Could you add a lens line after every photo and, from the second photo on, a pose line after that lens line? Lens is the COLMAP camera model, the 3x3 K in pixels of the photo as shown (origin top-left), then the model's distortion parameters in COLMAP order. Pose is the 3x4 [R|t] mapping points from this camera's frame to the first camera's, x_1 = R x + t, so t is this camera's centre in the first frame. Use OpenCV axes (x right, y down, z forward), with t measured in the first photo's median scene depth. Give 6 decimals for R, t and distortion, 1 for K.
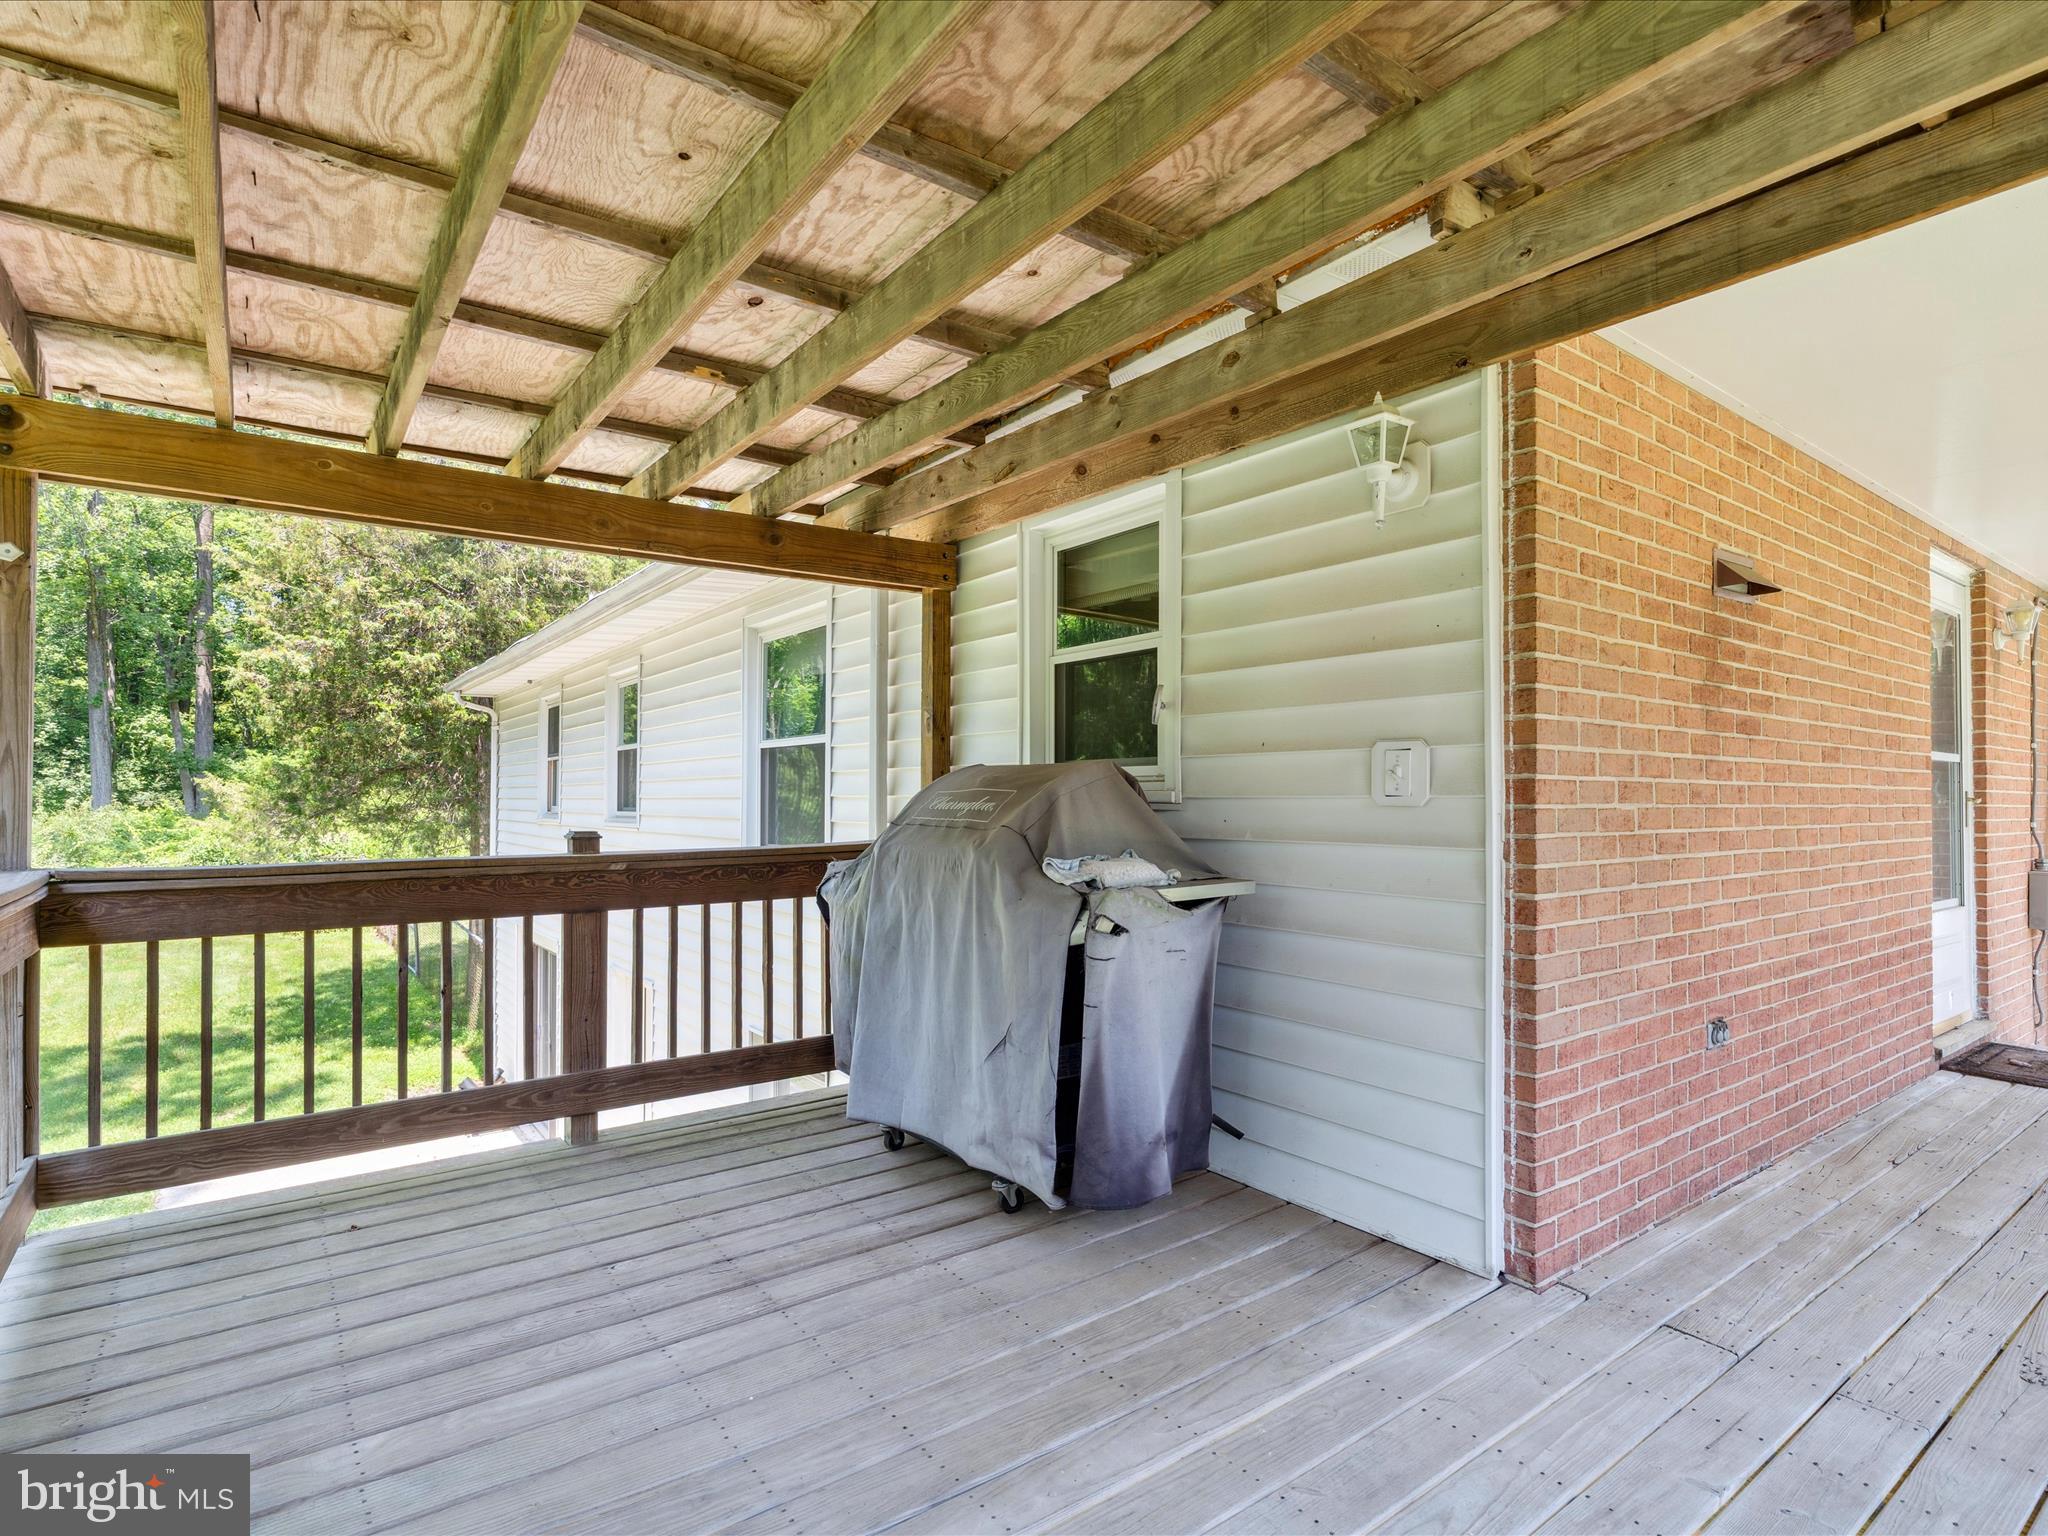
lens RADIAL K [[1055.9, 0, 1016.3], [0, 1055.9, 774.3], [0, 0, 1]] dist [-0.002915, -0.000178]
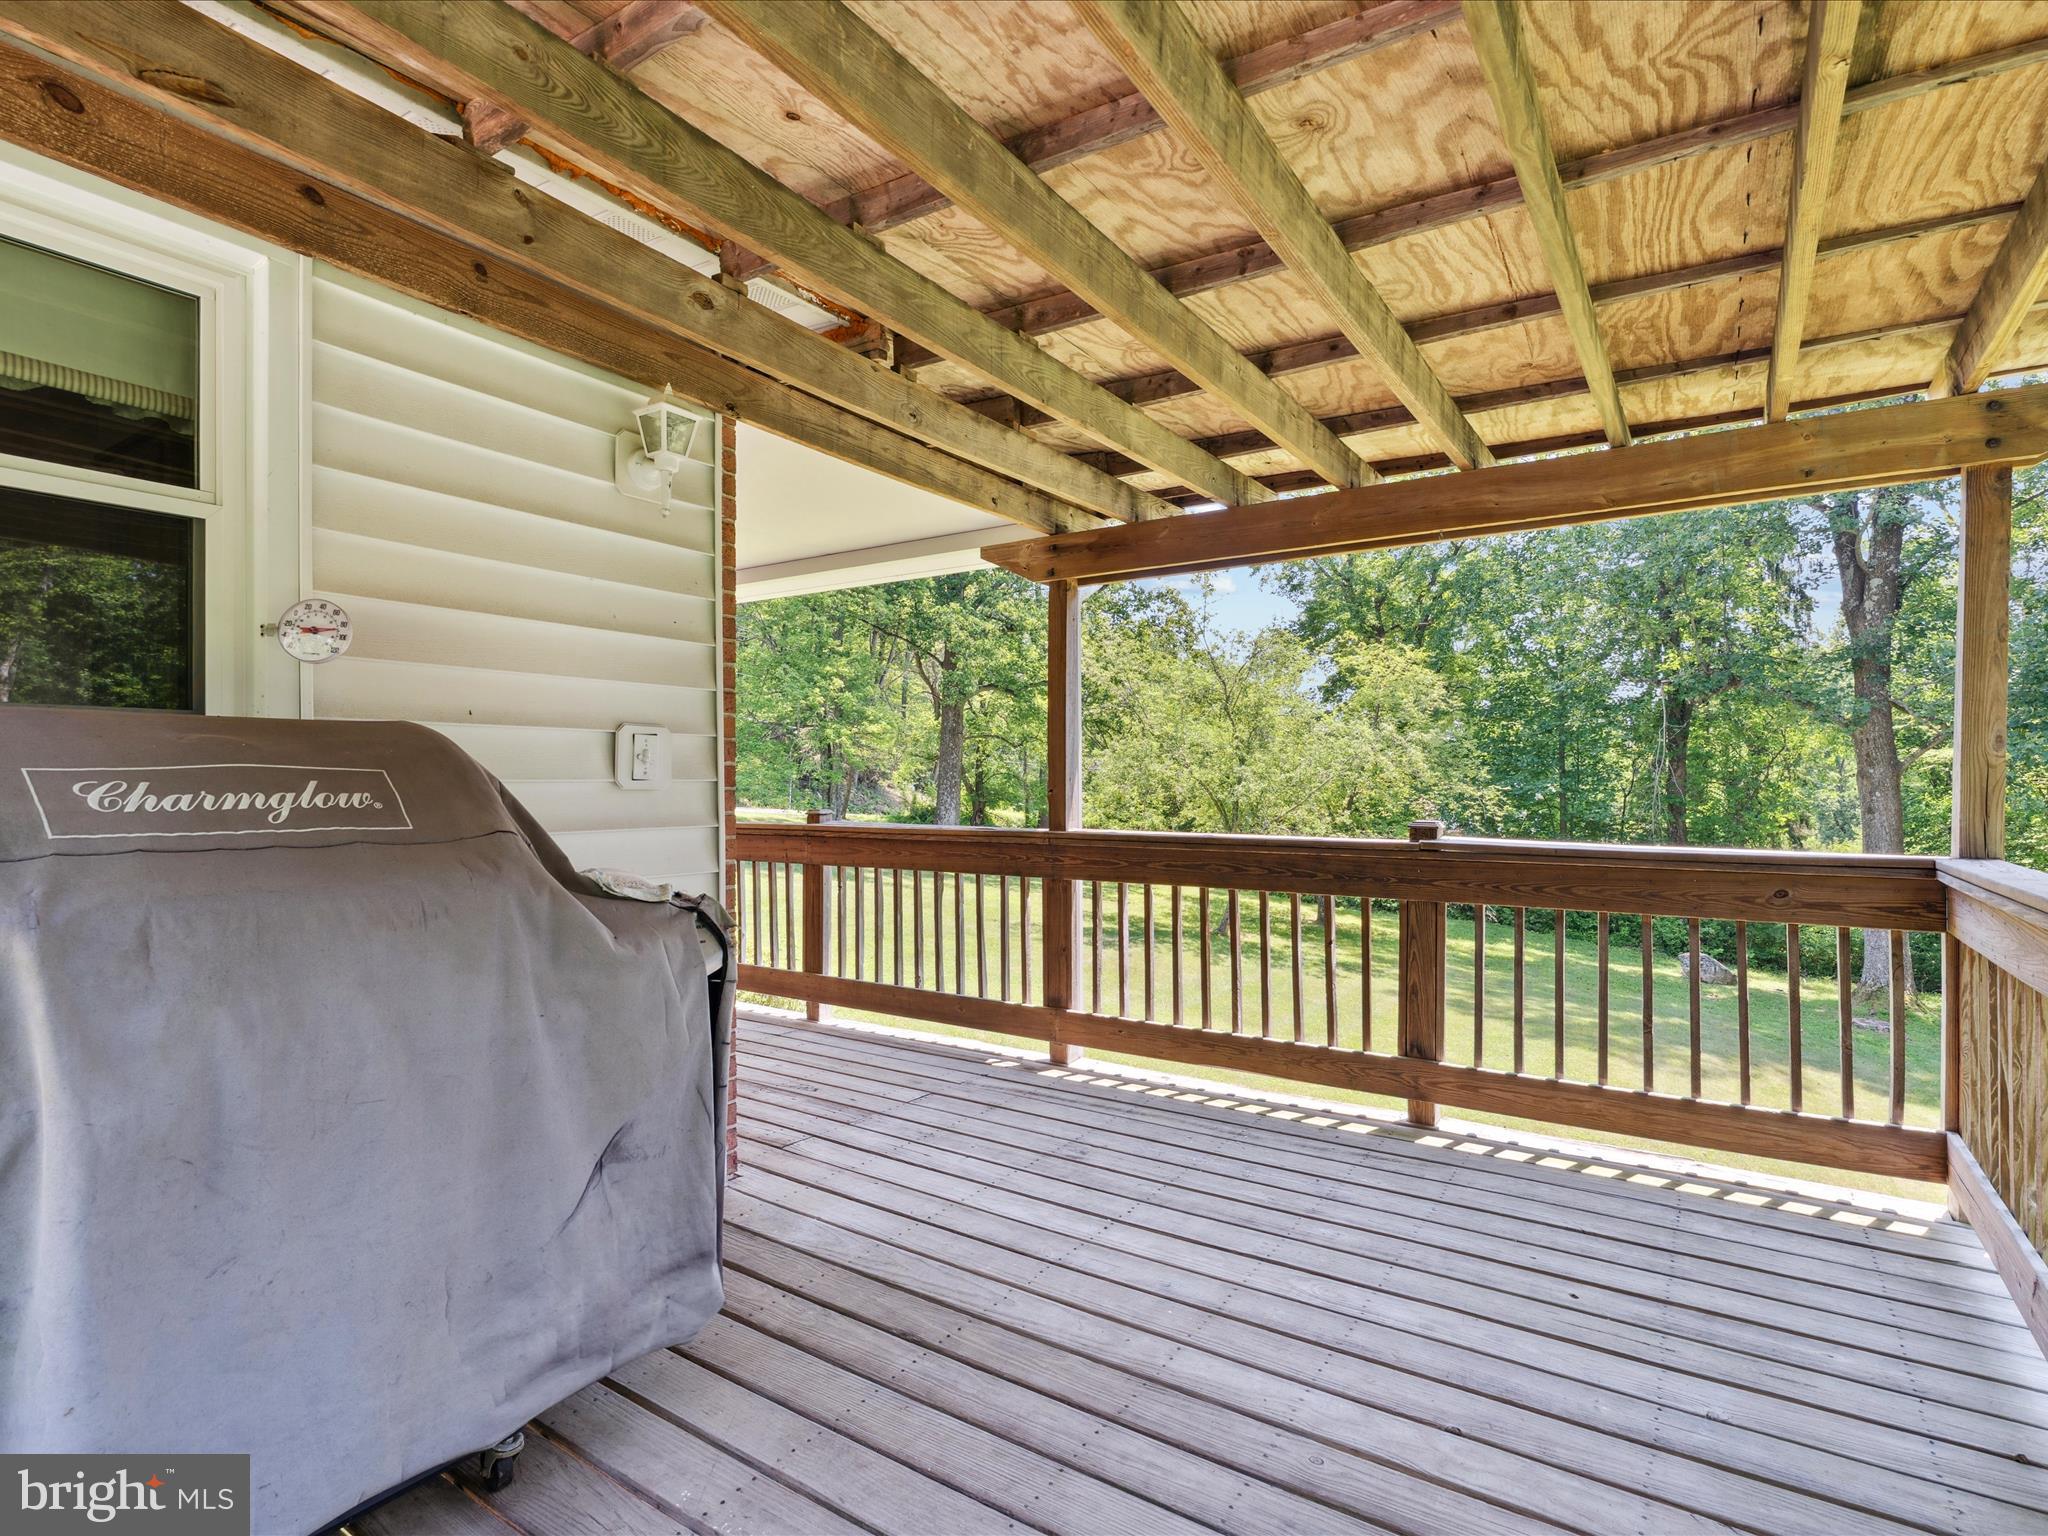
lens RADIAL K [[1055.9, 0, 1016.3], [0, 1055.9, 774.3], [0, 0, 1]] dist [-0.002915, -0.000178]
pose [[-0.356110, -0.001978, 0.934442, -0.647023], [-0.014968, 0.999882, -0.003588, 0.013756], [-0.934324, -0.015264, -0.356097, 0.922912]]
